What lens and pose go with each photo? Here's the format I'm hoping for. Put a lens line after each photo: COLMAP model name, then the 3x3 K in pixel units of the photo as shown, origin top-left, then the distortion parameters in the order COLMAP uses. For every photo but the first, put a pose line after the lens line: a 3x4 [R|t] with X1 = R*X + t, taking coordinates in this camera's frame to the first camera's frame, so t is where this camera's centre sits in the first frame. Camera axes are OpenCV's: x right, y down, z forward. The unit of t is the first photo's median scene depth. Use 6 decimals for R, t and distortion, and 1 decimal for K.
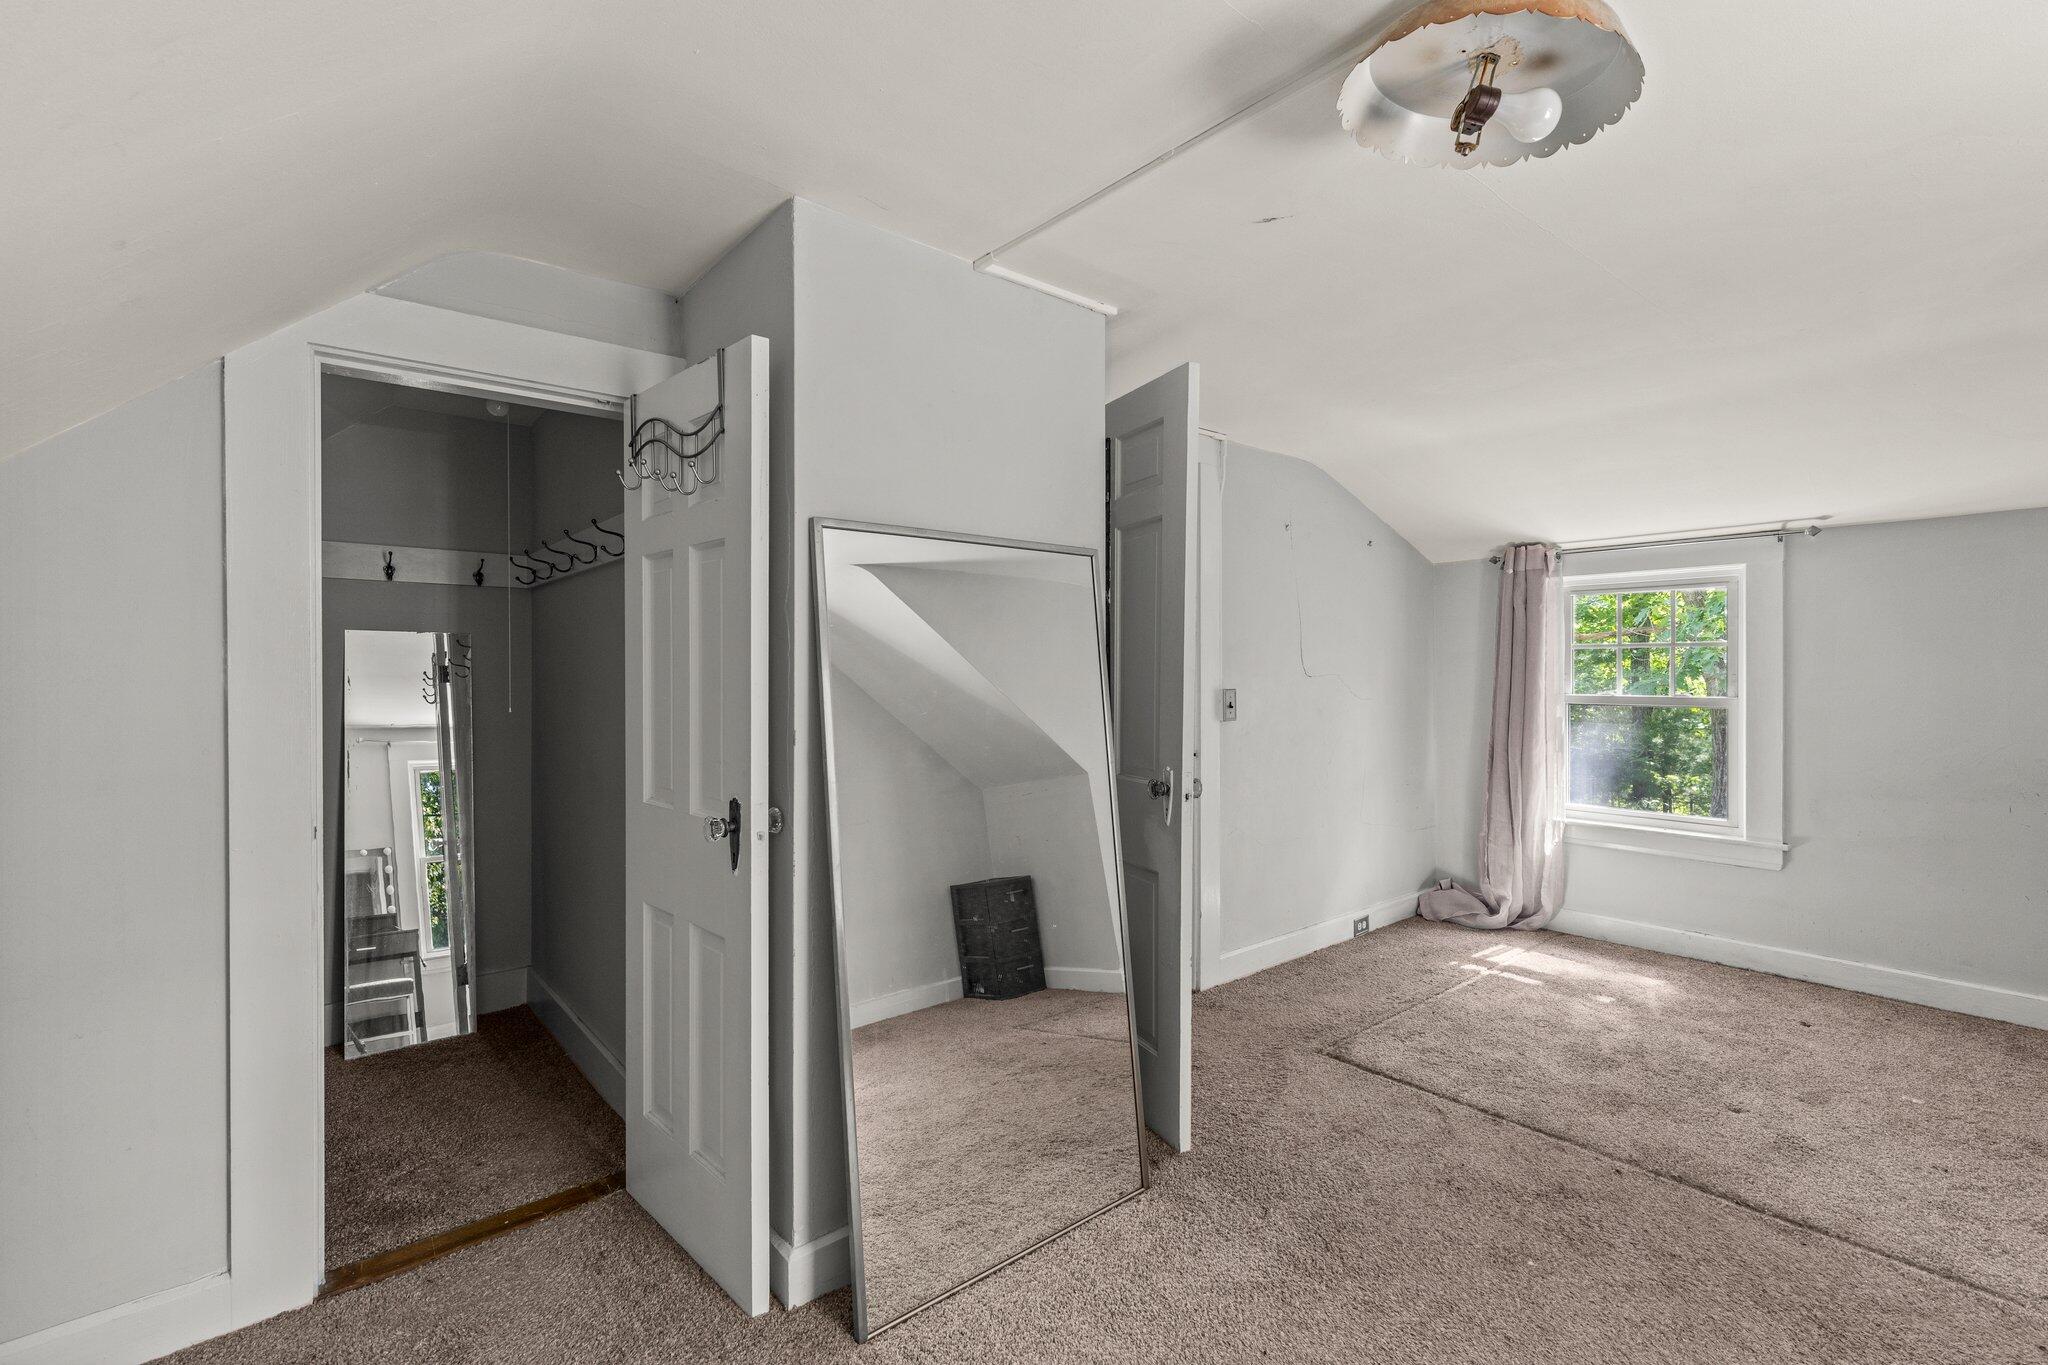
lens RADIAL K [[922.0, 0, 1030.5], [0, 922.0, 672.3], [0, 0, 1]] dist [-0.002412, -0.000134]
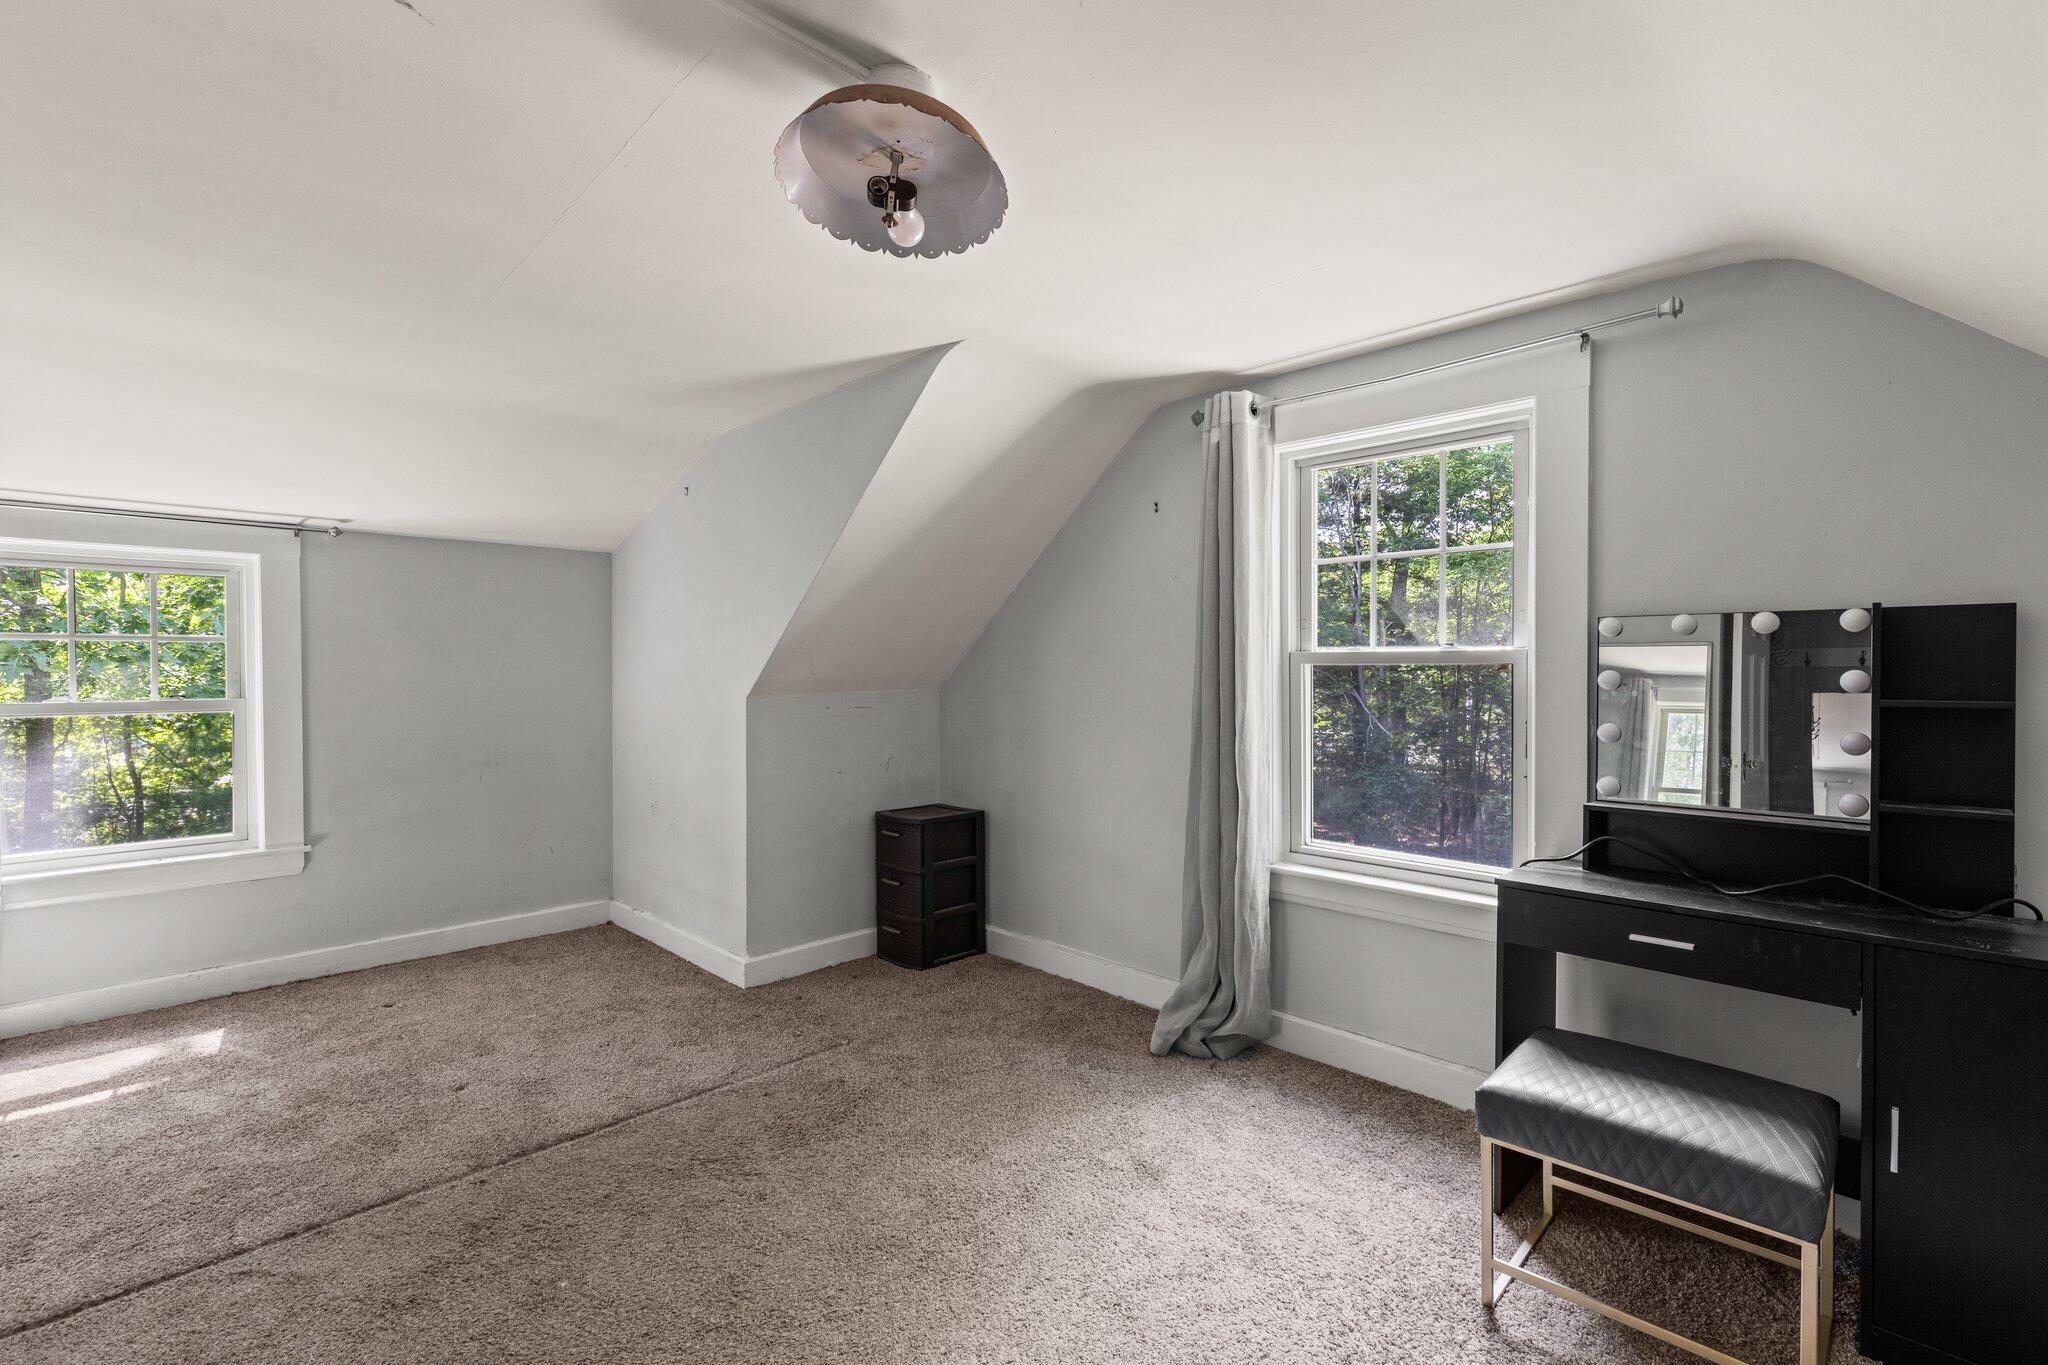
lens RADIAL K [[911.2, 0, 1059.1], [0, 911.2, 671.5], [0, 0, 1]] dist [0.000405, -0.000029]
pose [[-0.106086, -0.002950, 0.994353, -0.288561], [0.004204, 0.999985, 0.003415, 0.001200], [-0.994348, 0.004542, -0.106072, 0.370976]]
